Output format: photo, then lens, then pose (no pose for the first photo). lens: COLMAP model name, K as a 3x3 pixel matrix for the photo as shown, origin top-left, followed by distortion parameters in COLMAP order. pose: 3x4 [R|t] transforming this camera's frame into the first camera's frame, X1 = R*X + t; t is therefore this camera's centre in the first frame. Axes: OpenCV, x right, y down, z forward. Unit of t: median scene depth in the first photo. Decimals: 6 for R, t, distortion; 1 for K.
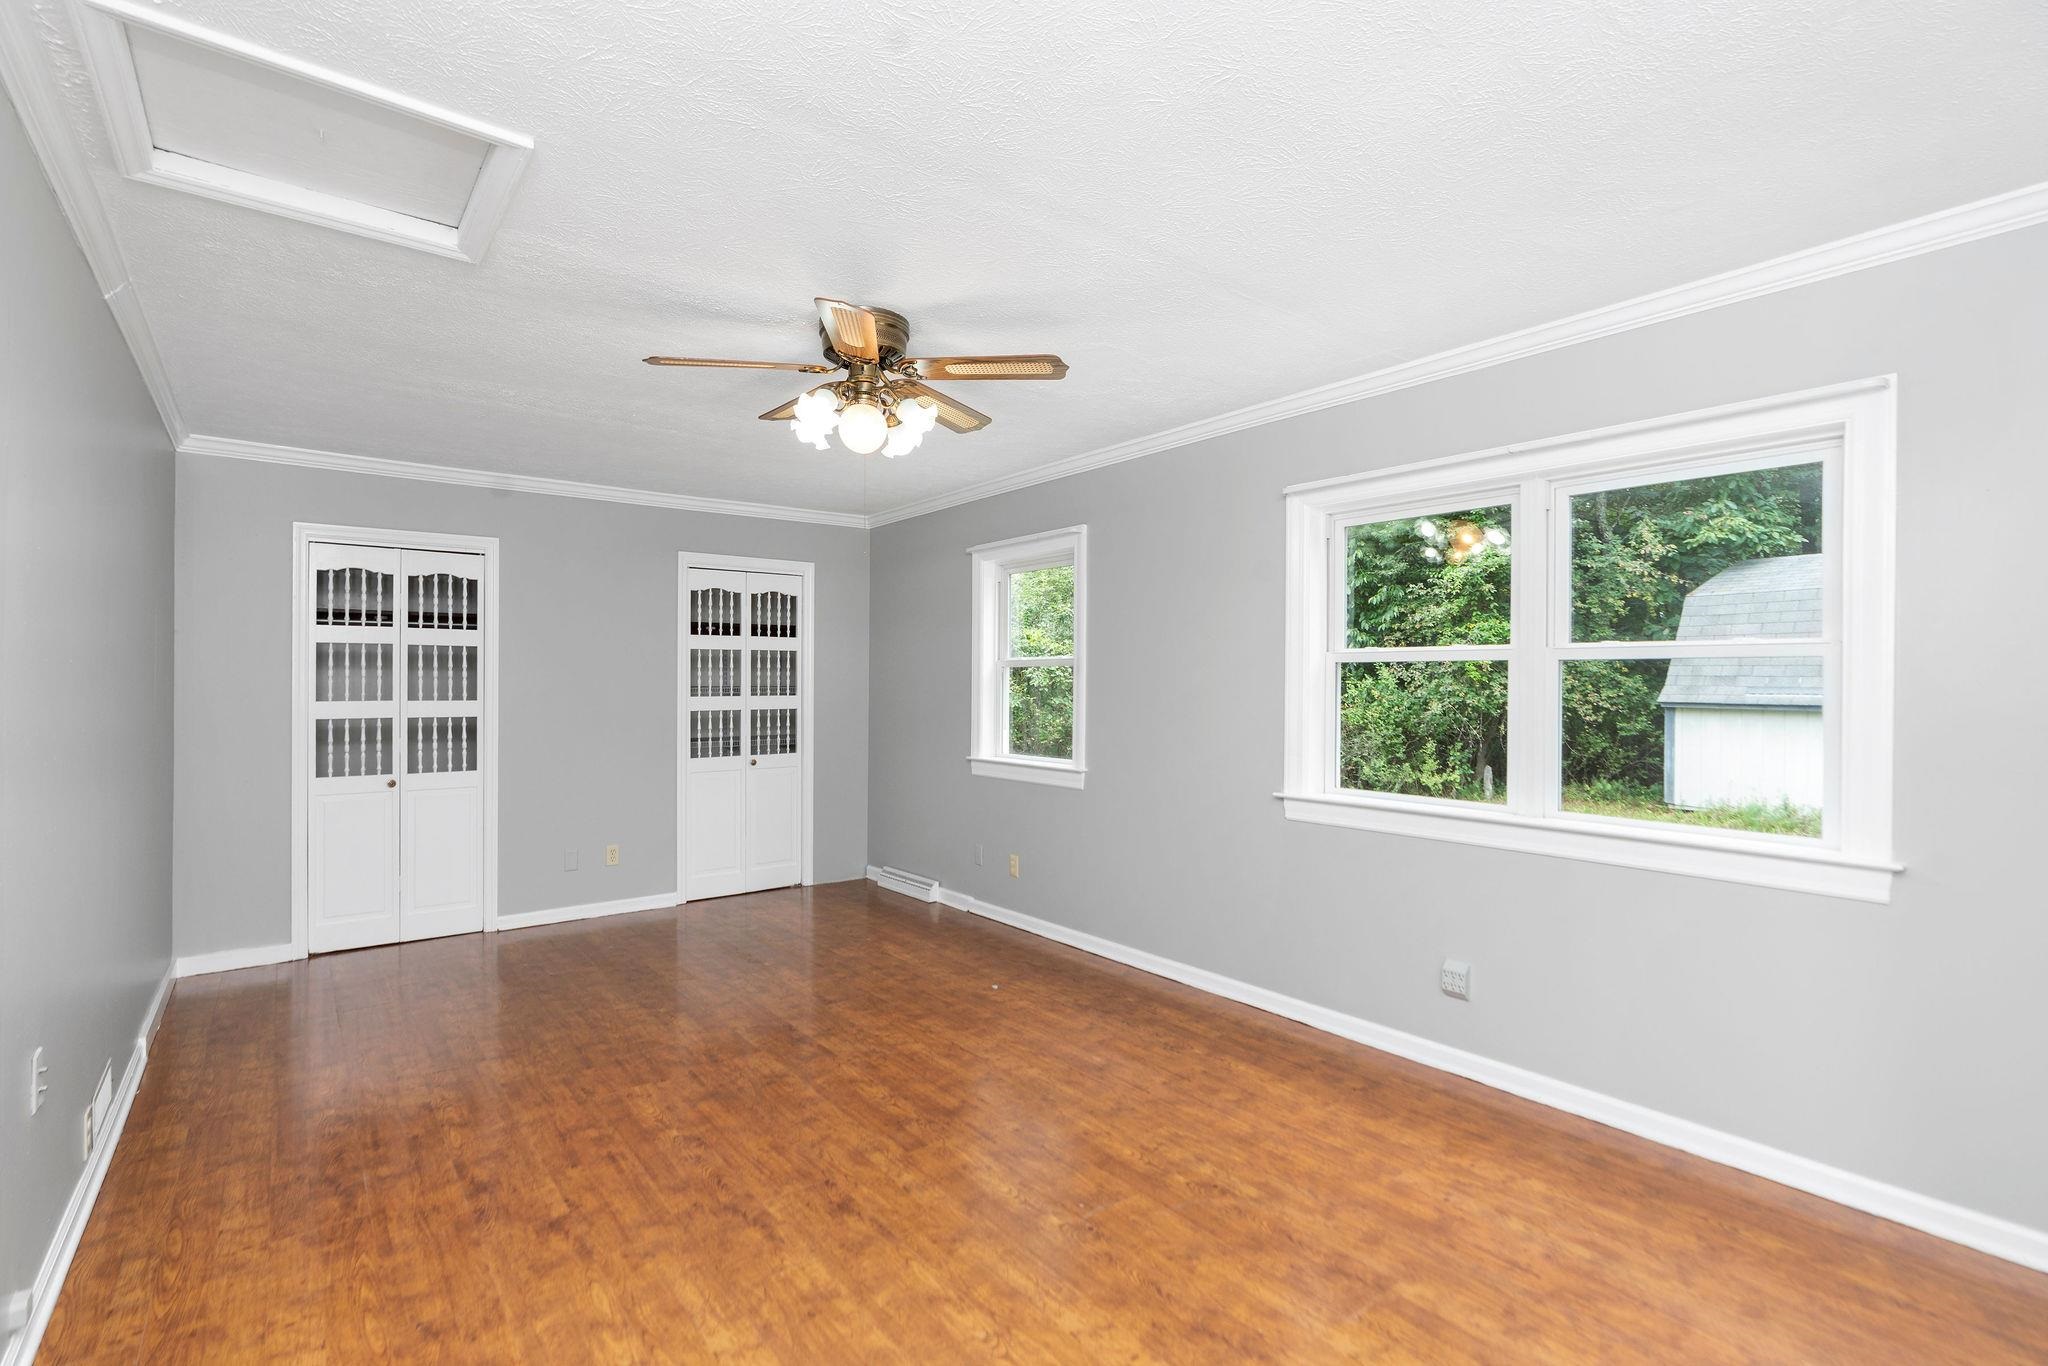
lens RADIAL K [[930.0, 0, 1009.1], [0, 930.0, 694.0], [0, 0, 1]] dist [-0.004662, 0.005723]
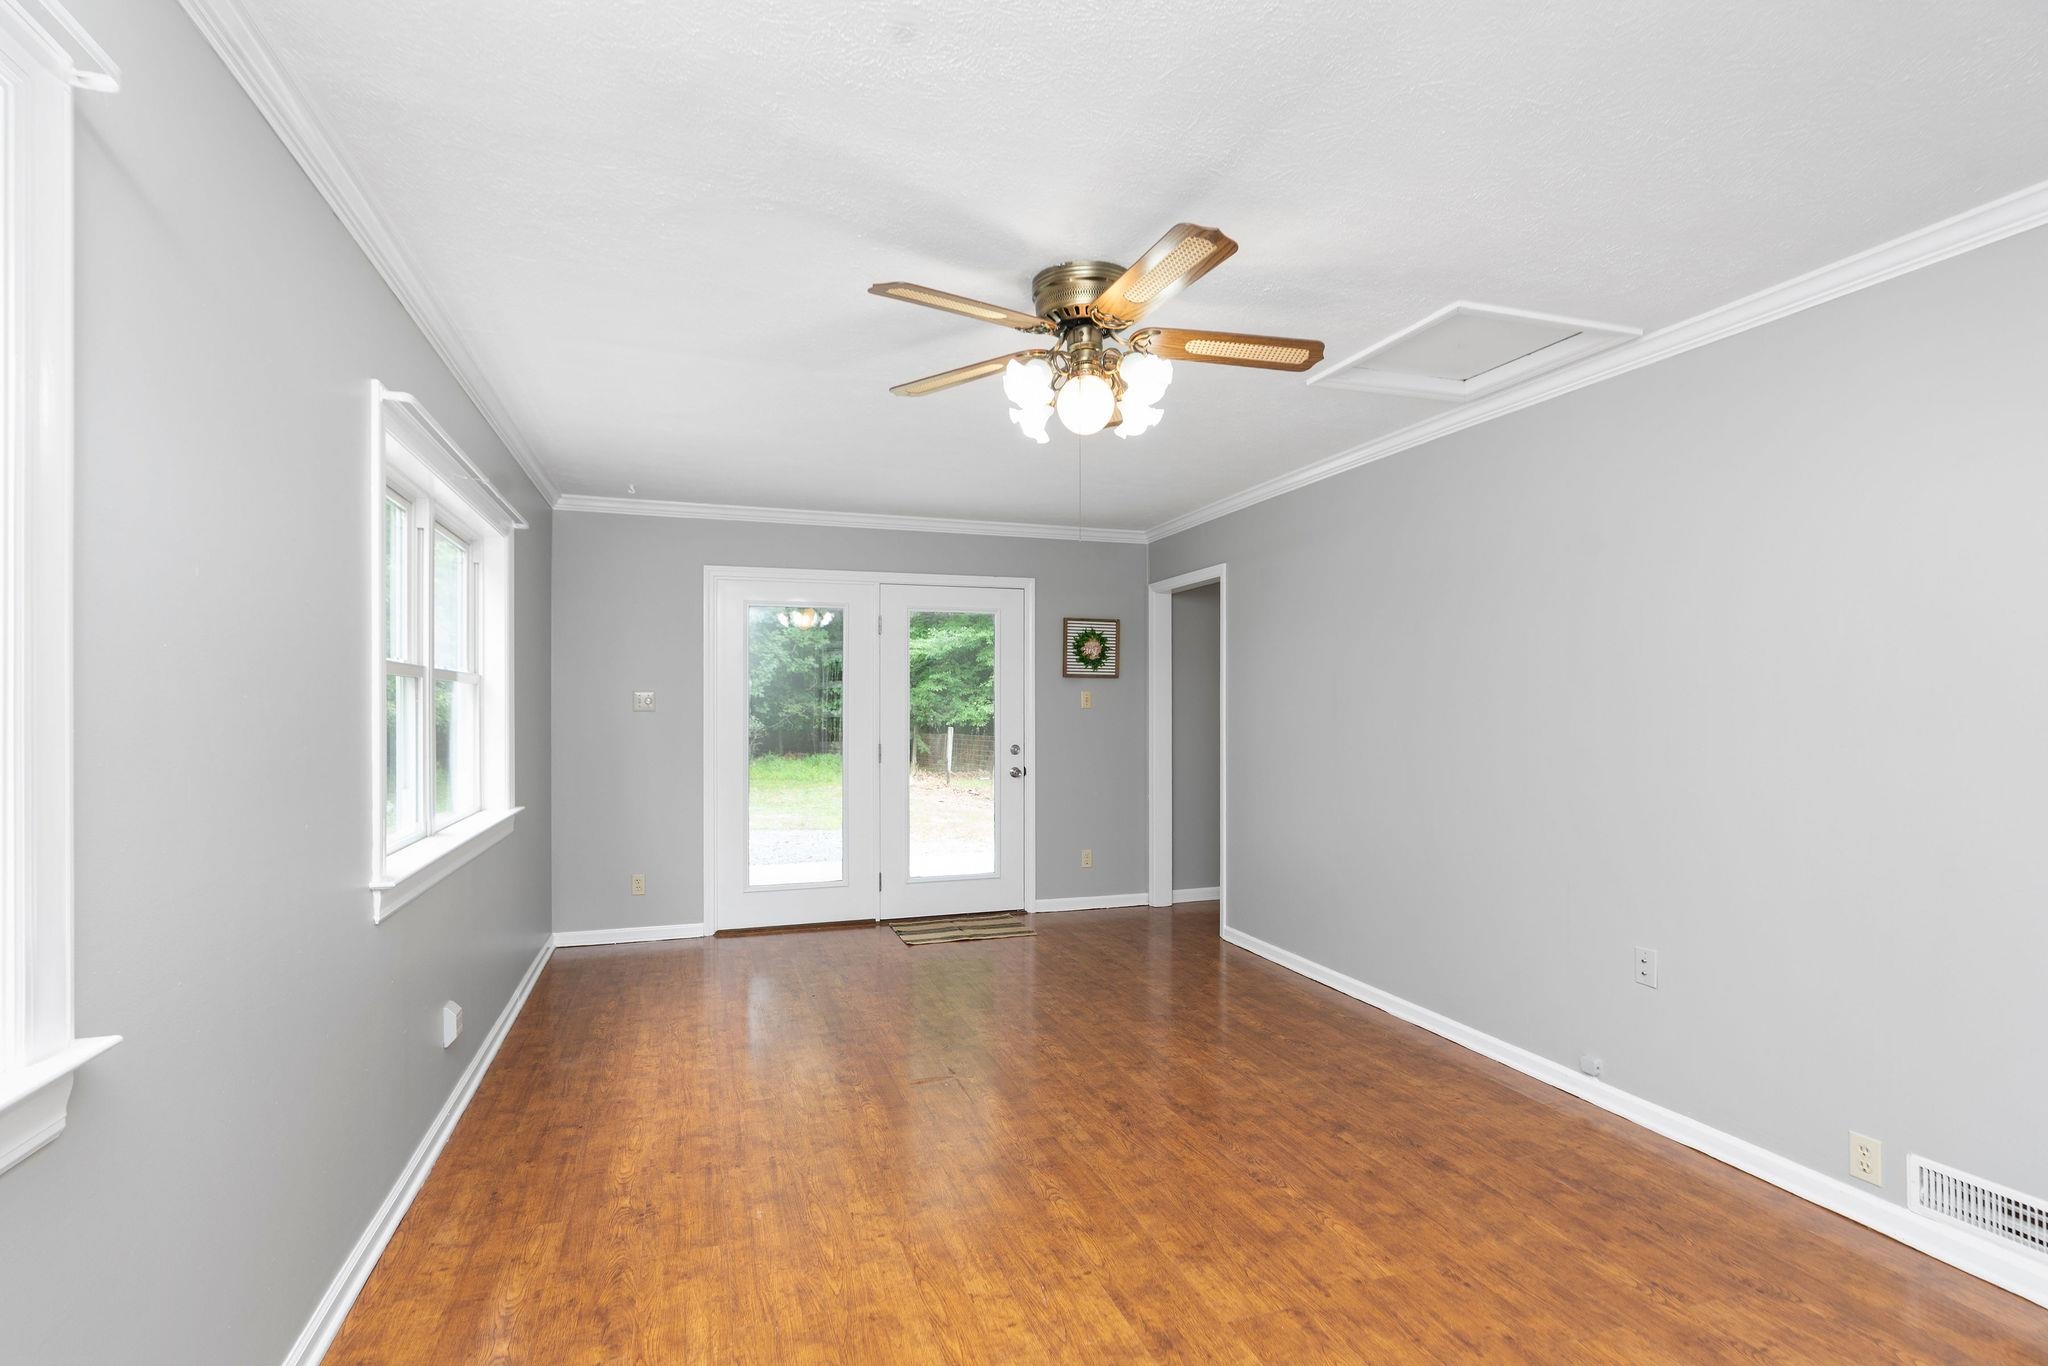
lens RADIAL K [[930.0, 0, 1009.1], [0, 930.0, 694.0], [0, 0, 1]] dist [-0.004662, 0.005723]
pose [[-0.941655, 0.002270, 0.336572, -0.404549], [0.002345, 0.999997, -0.000184, -0.021003], [-0.336571, 0.000616, -0.941658, 1.937300]]
